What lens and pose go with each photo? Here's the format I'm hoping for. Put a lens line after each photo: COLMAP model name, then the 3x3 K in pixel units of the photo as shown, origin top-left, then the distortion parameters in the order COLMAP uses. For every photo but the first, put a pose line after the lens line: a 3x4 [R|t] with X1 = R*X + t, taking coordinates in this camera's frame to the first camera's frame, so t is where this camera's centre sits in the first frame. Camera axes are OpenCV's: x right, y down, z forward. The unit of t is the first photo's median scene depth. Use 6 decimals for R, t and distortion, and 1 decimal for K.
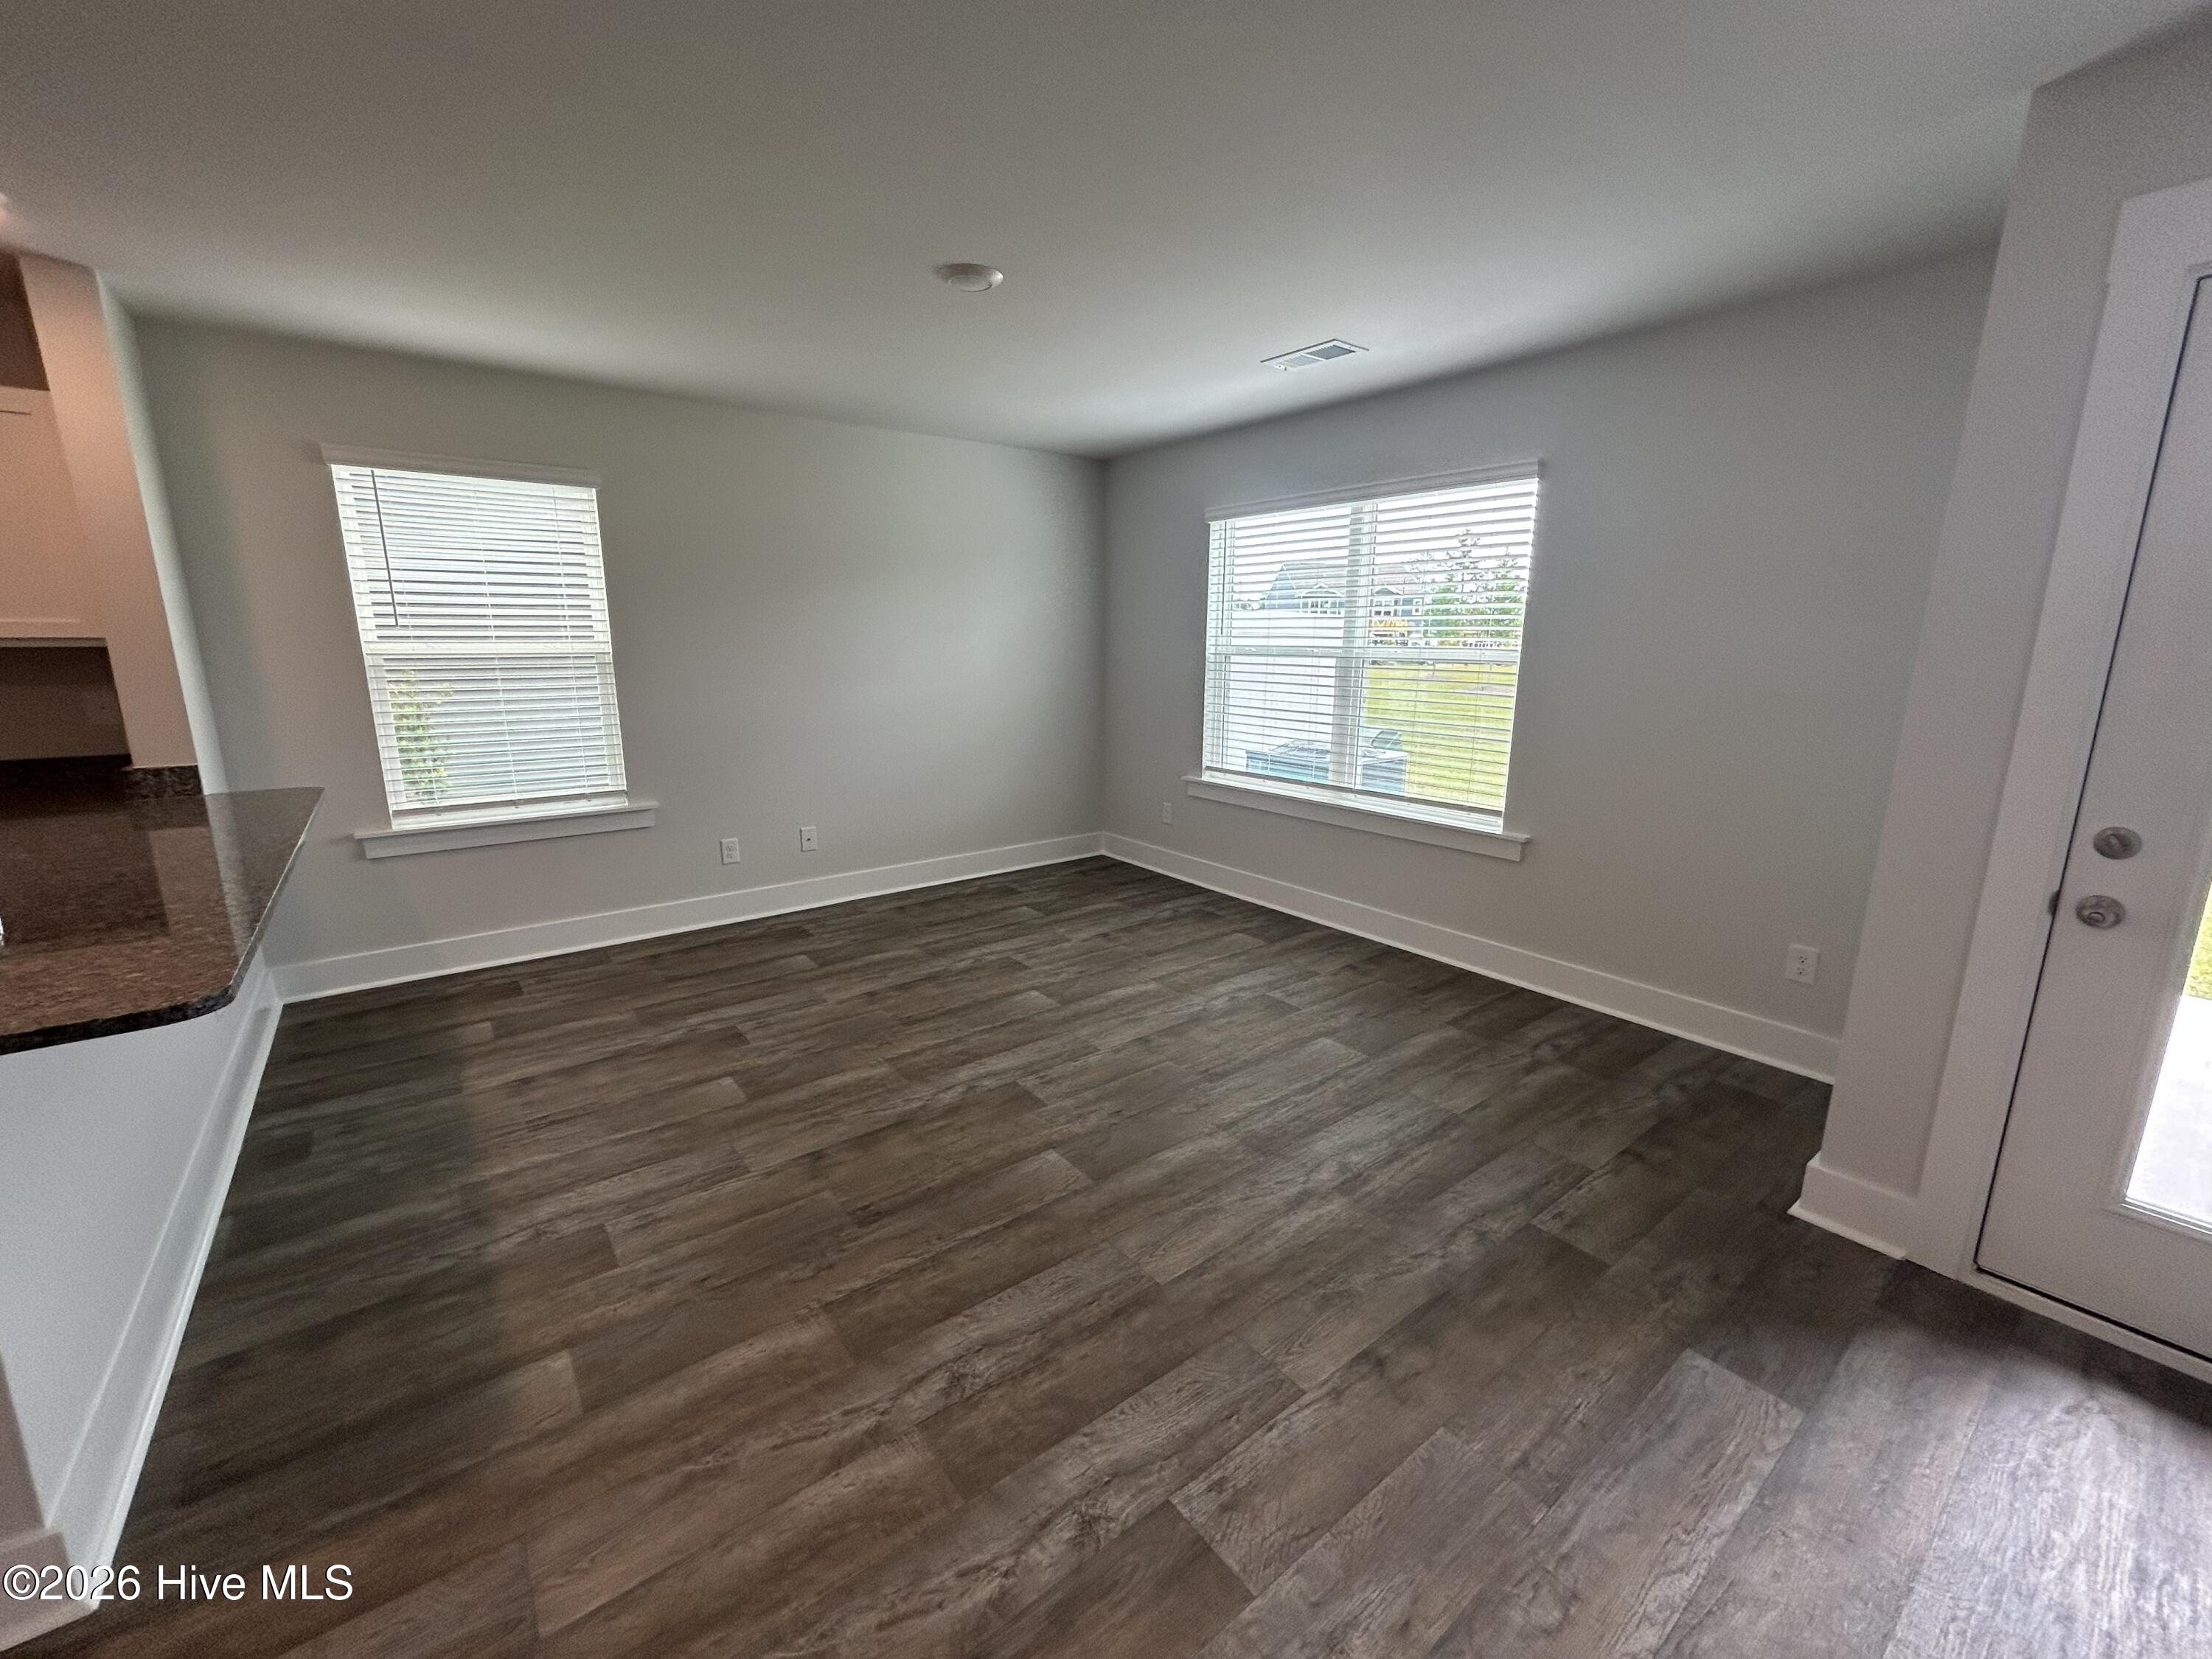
lens RADIAL K [[897.5, 0, 1103.3], [0, 897.5, 829.1], [0, 0, 1]] dist [-0.000680, -0.000350]
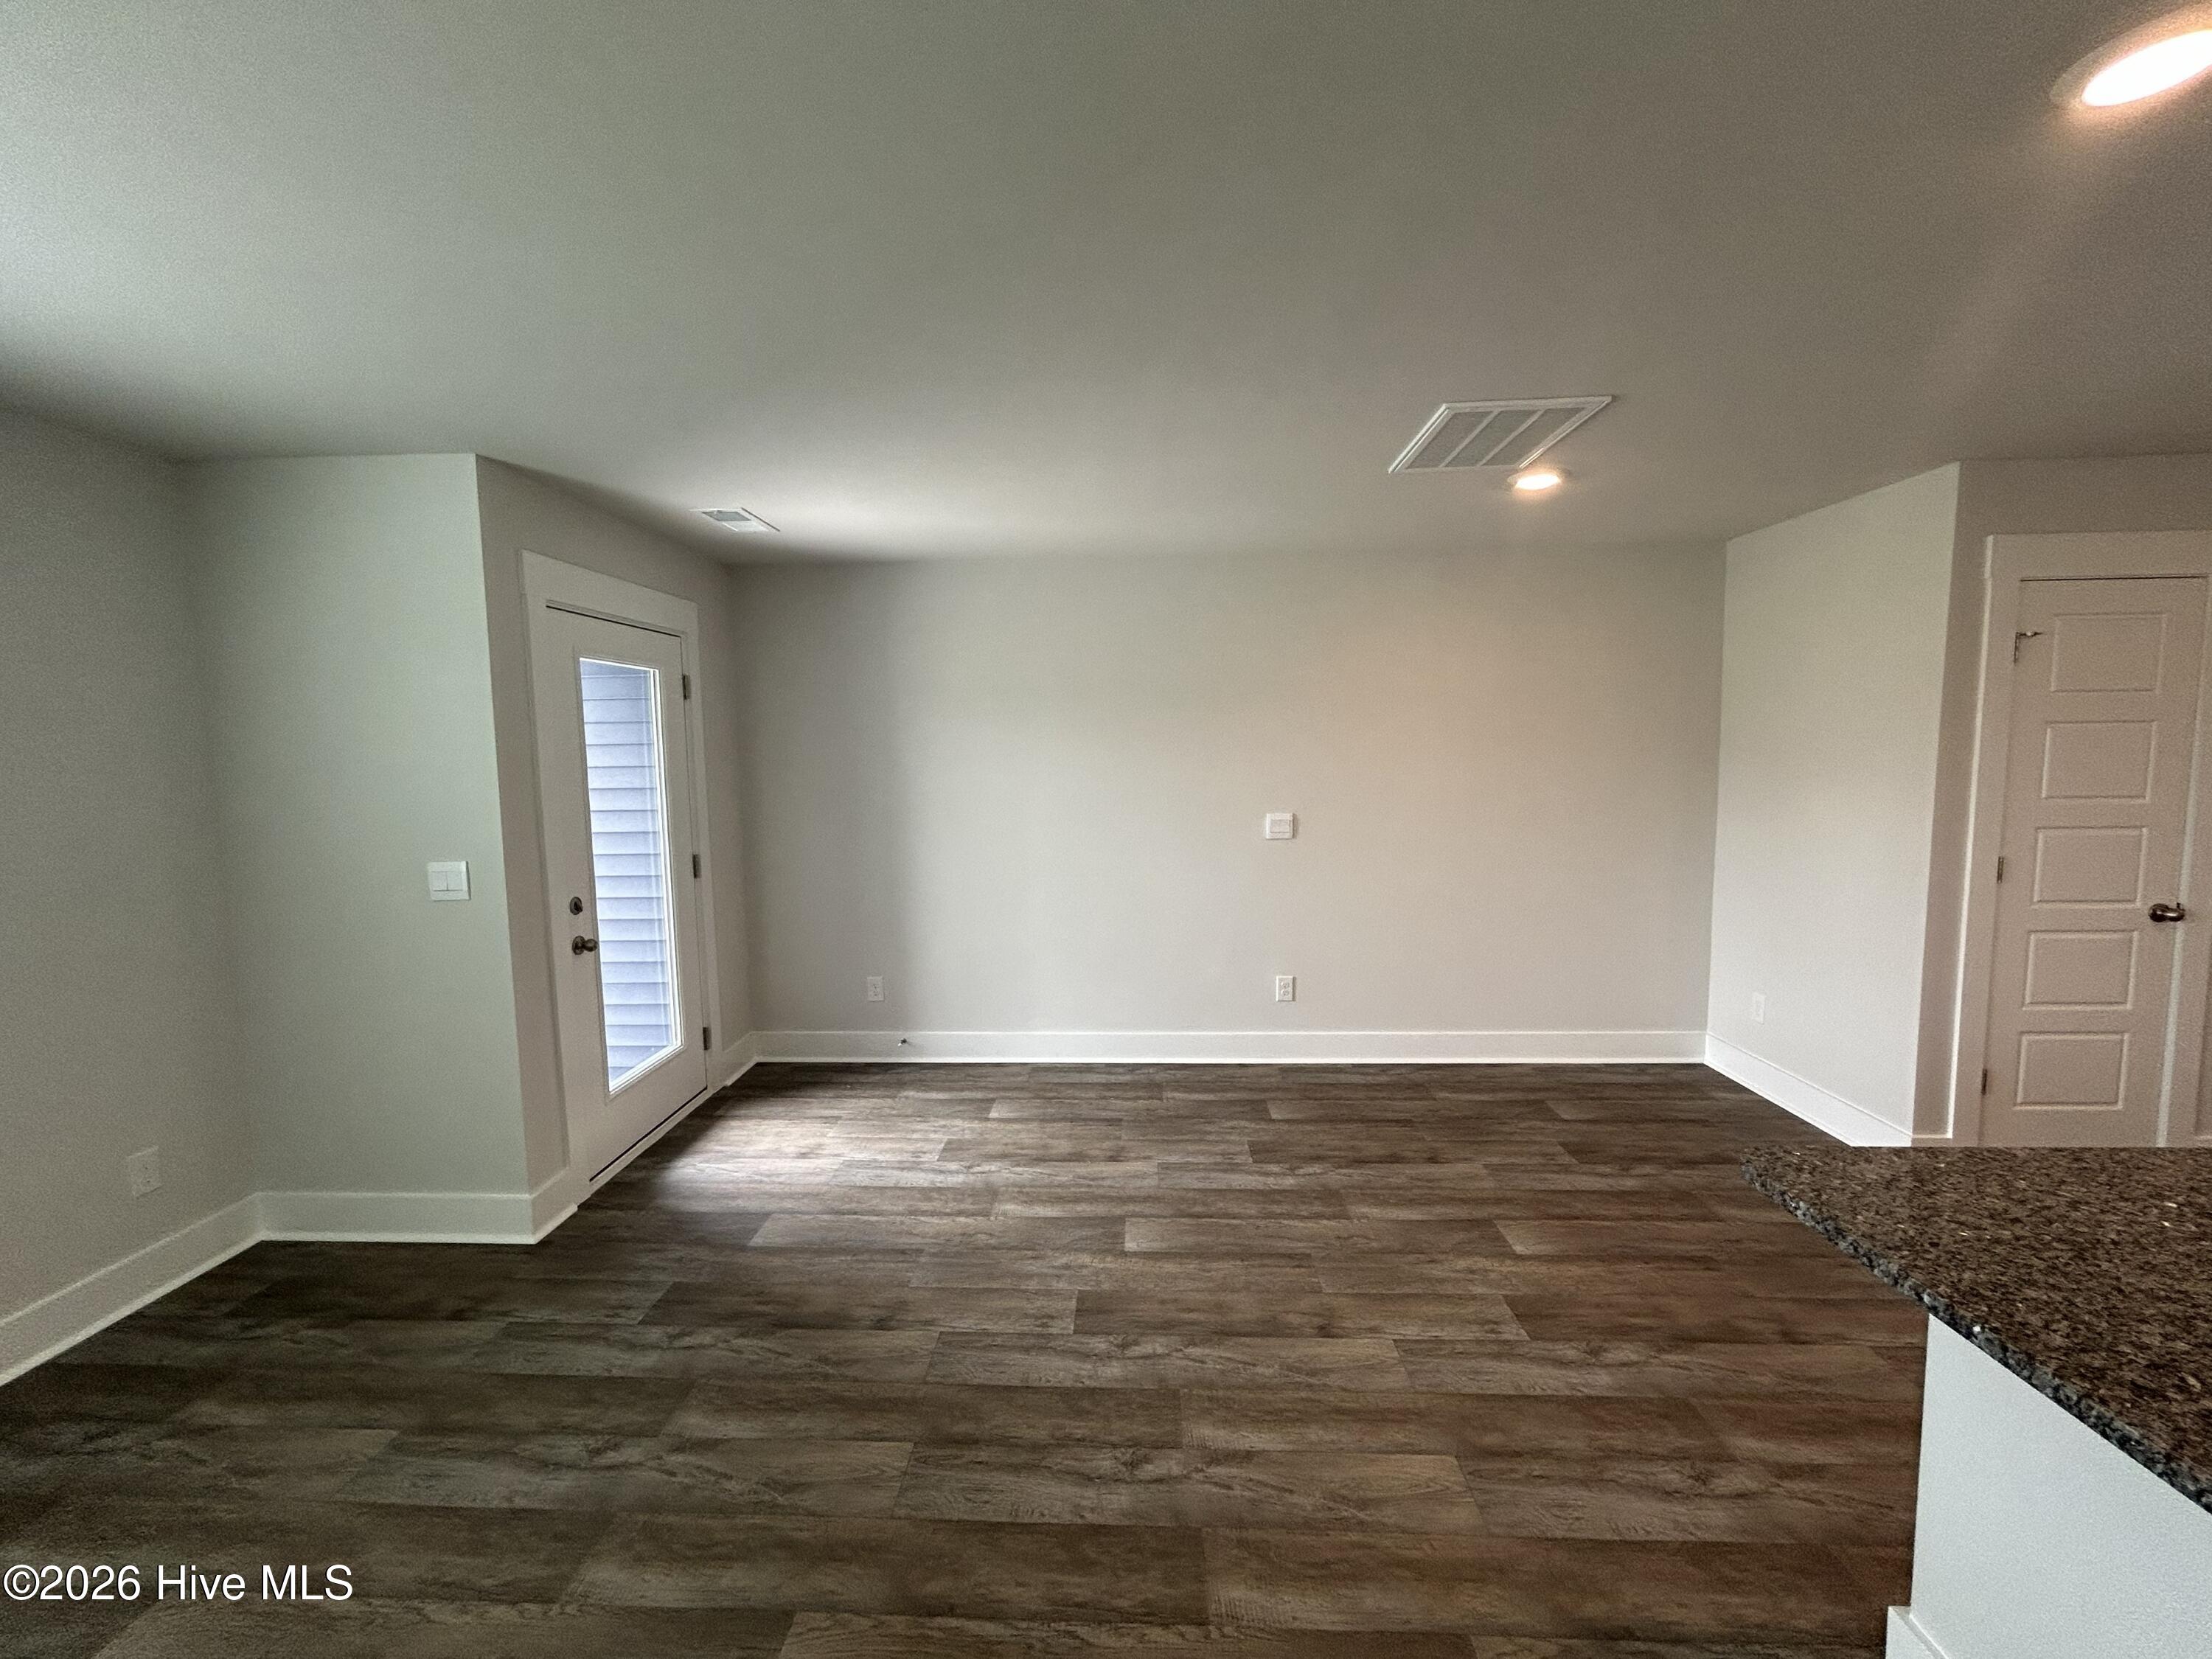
lens RADIAL K [[897.5, 0, 1100.2], [0, 897.5, 828.7], [0, 0, 1]] dist [-0.000680, -0.000350]
pose [[-0.761926, -0.049575, 0.645764, -0.486806], [0.149300, 0.956768, 0.249607, -0.253839], [-0.630221, 0.286595, -0.721585, 0.960751]]
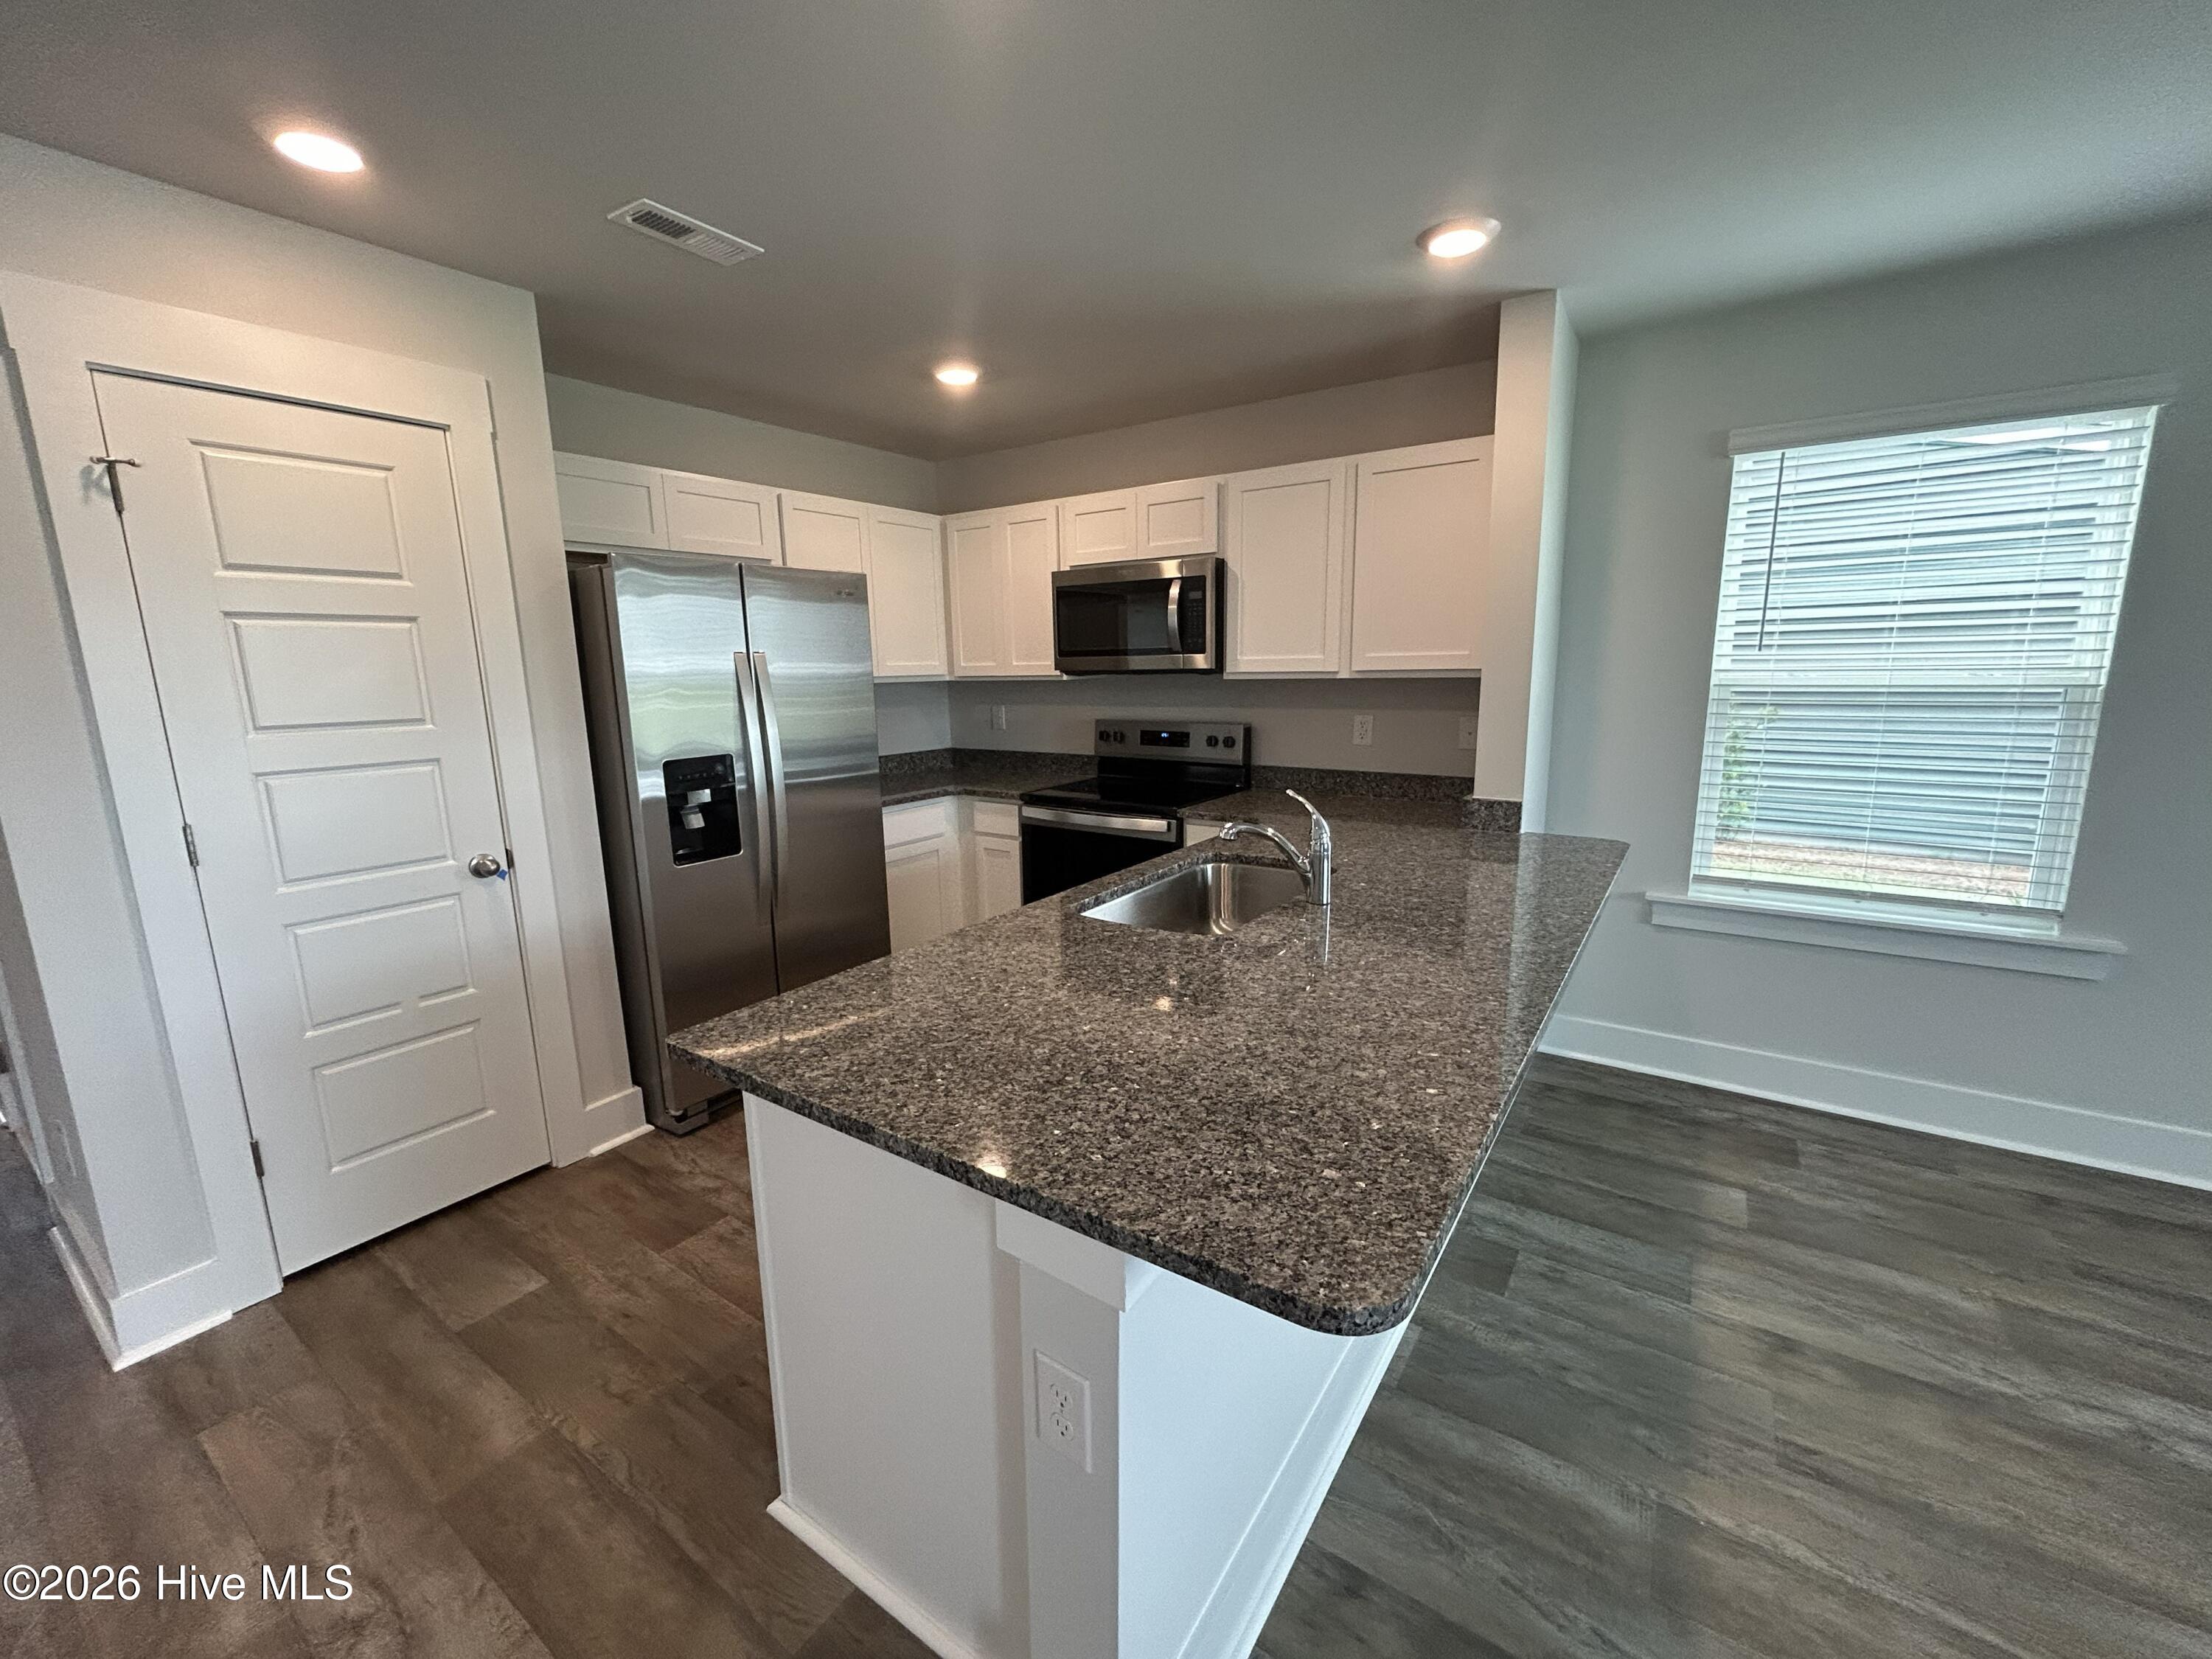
lens RADIAL K [[897.5, 0, 1094.8], [0, 897.5, 830.1], [0, 0, 1]] dist [-0.000680, -0.000350]
pose [[0.306793, 0.167450, -0.936930, -0.250575], [-0.182208, 0.976528, 0.114864, -0.068262], [0.934172, 0.135477, 0.330103, 0.265859]]
